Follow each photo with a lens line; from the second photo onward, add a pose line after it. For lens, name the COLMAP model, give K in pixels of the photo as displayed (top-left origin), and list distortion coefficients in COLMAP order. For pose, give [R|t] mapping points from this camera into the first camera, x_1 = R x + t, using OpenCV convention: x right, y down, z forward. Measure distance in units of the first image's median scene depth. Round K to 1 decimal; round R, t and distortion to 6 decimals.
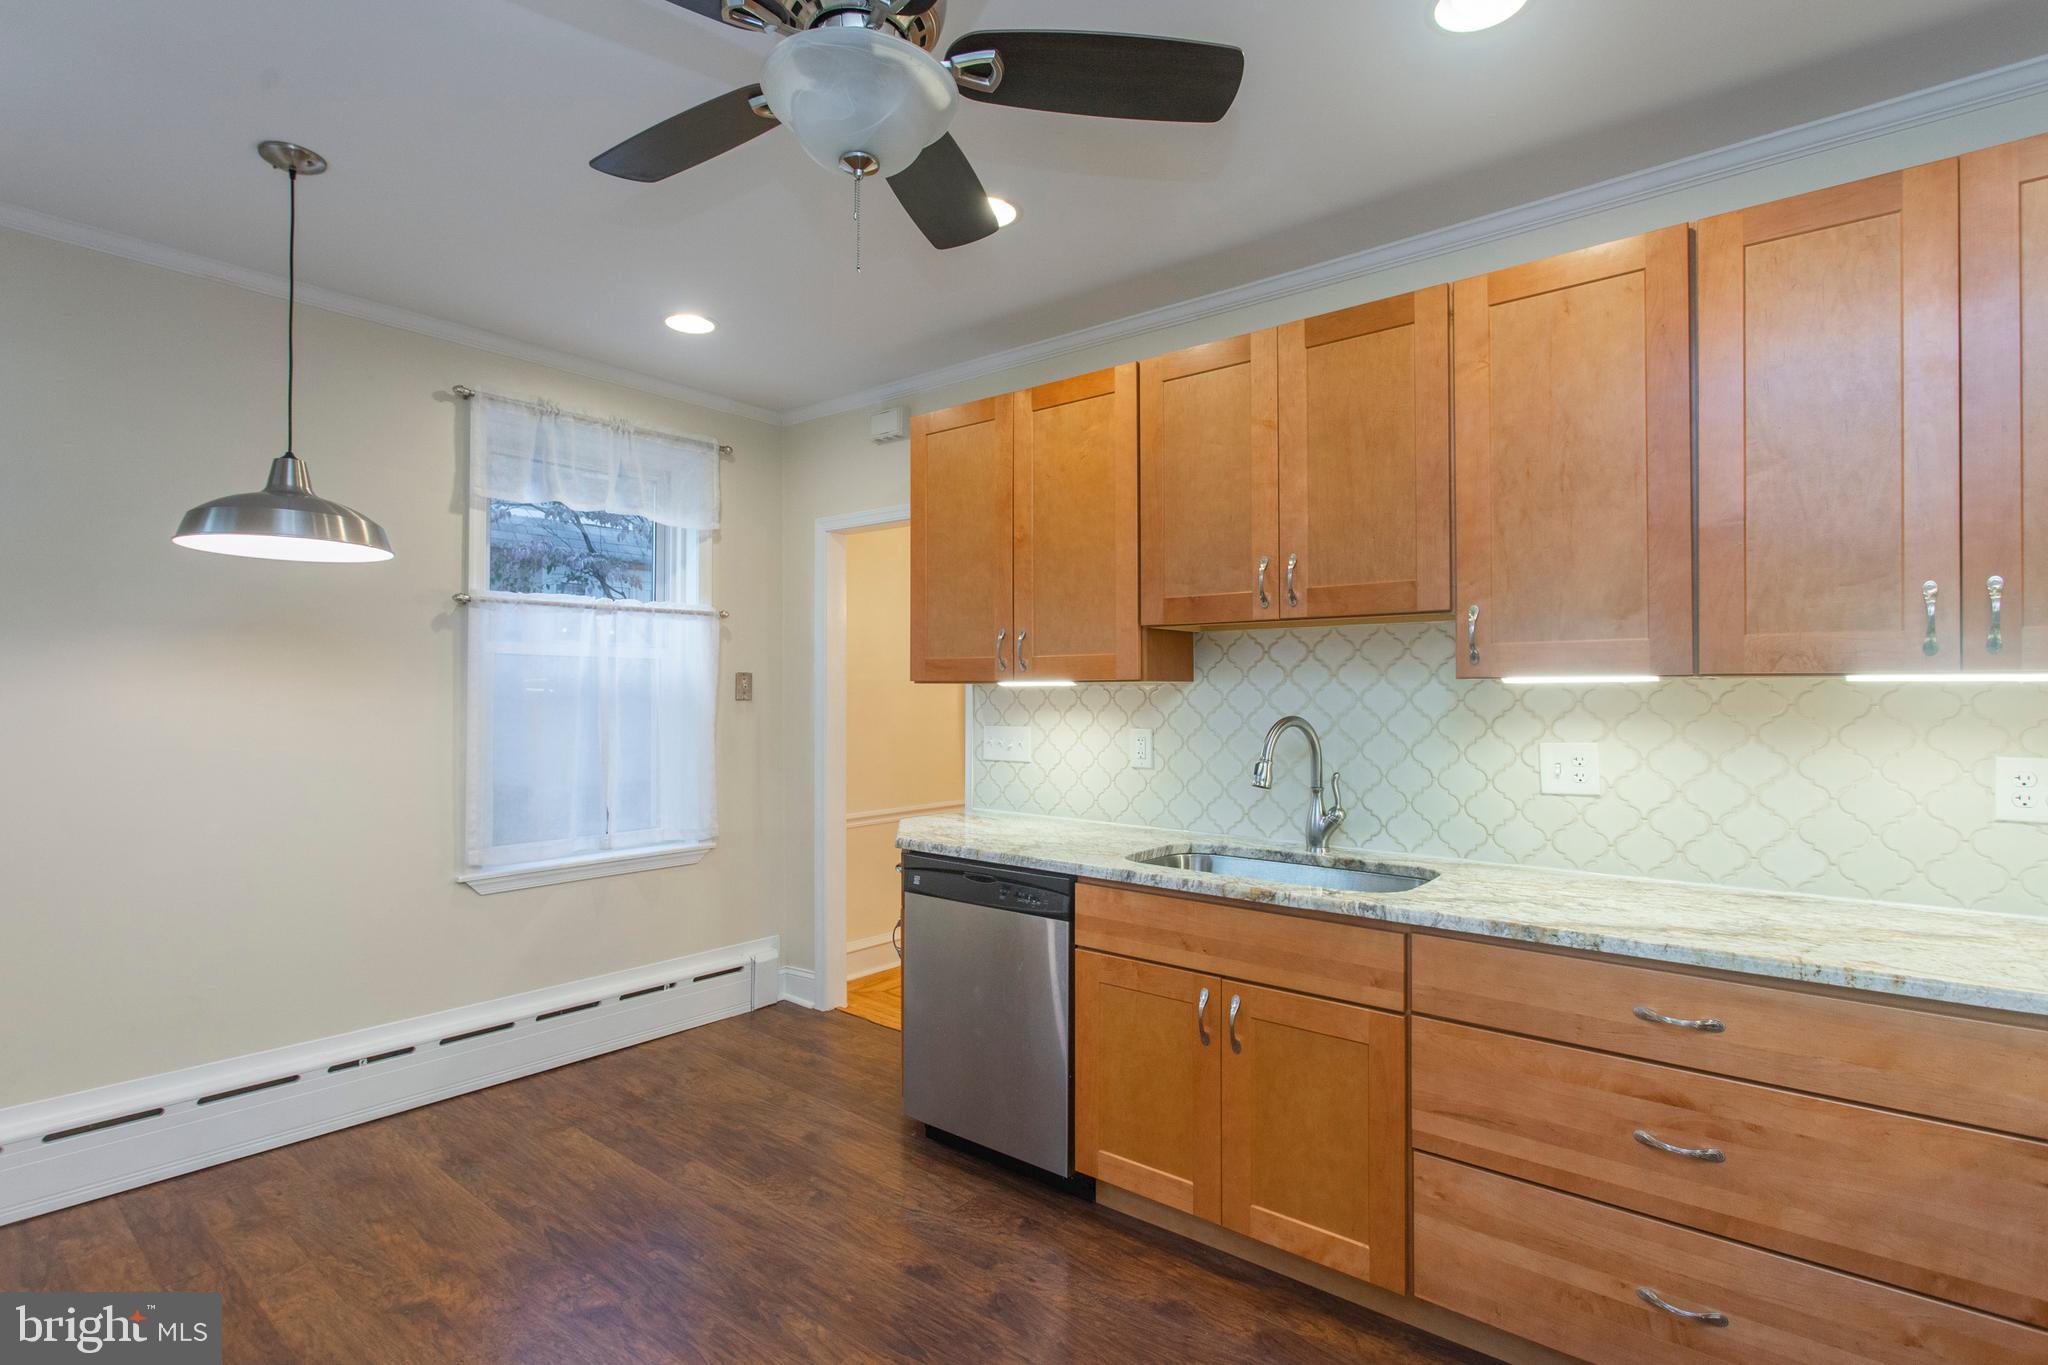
lens RADIAL K [[1000.1, 0, 1007.5], [0, 1000.1, 682.9], [0, 0, 1]] dist [-0.002770, 0.001210]
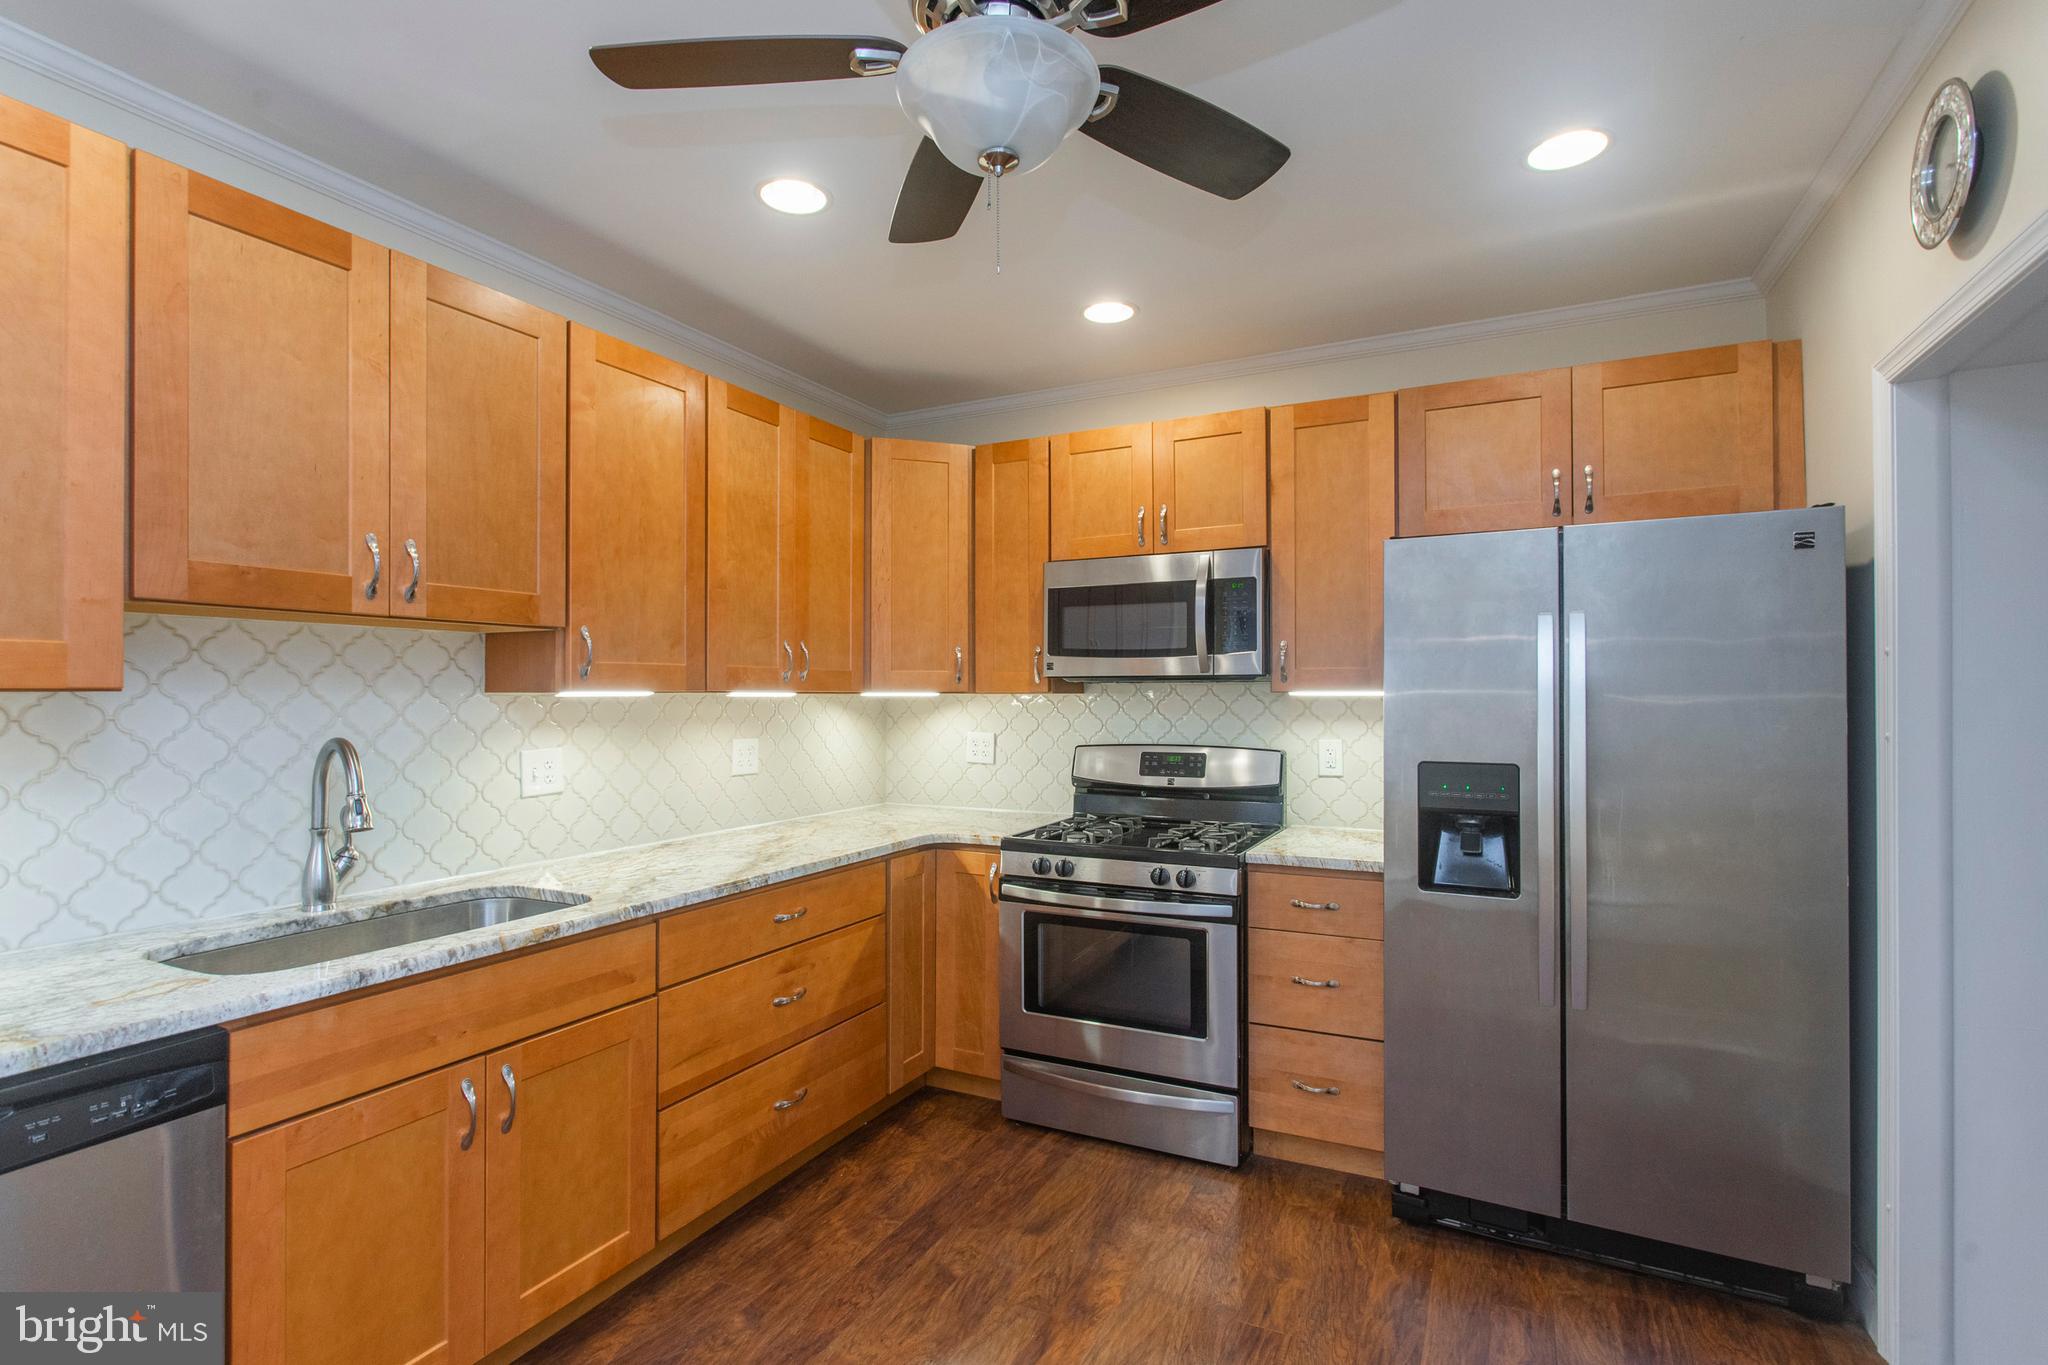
lens RADIAL K [[974.9, 0, 1035.4], [0, 974.9, 692.2], [0, 0, 1]] dist [-0.001811, 0.001006]
pose [[-0.237513, 0.004809, 0.971372, -0.639173], [-0.006318, 0.999959, -0.006496, -0.000700], [-0.971364, -0.007680, -0.237473, 0.715067]]
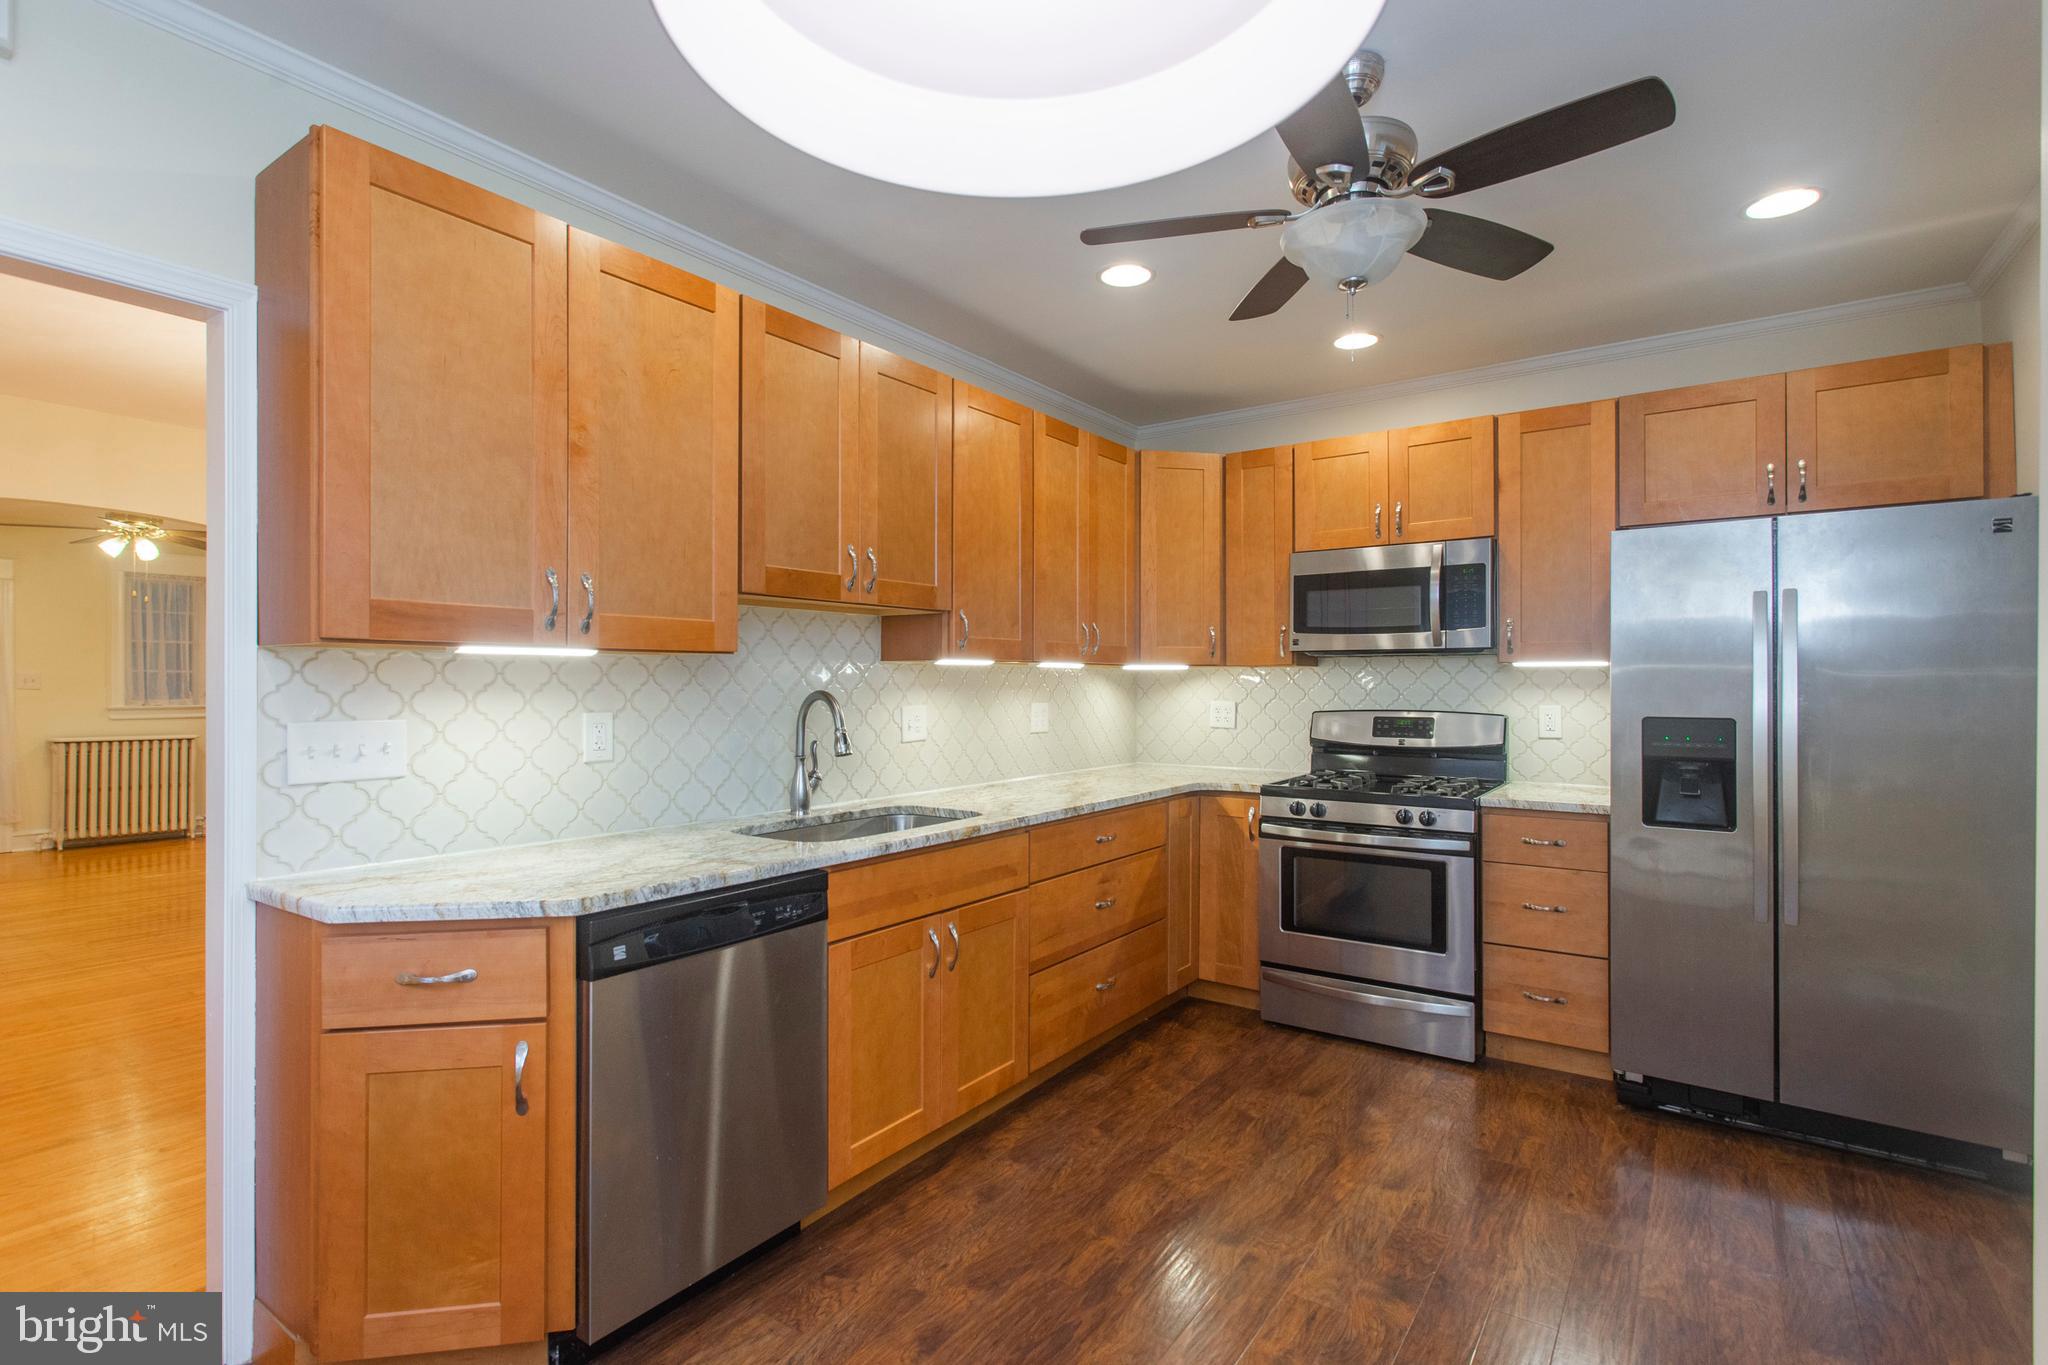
lens RADIAL K [[987.4, 0, 1048.8], [0, 987.4, 683.5], [0, 0, 1]] dist [0.003416, 0.000784]
pose [[-0.101754, 0.000889, 0.994809, -0.891685], [-0.007123, 0.999973, -0.001622, 0.028081], [-0.994784, -0.007251, -0.101745, 0.943402]]
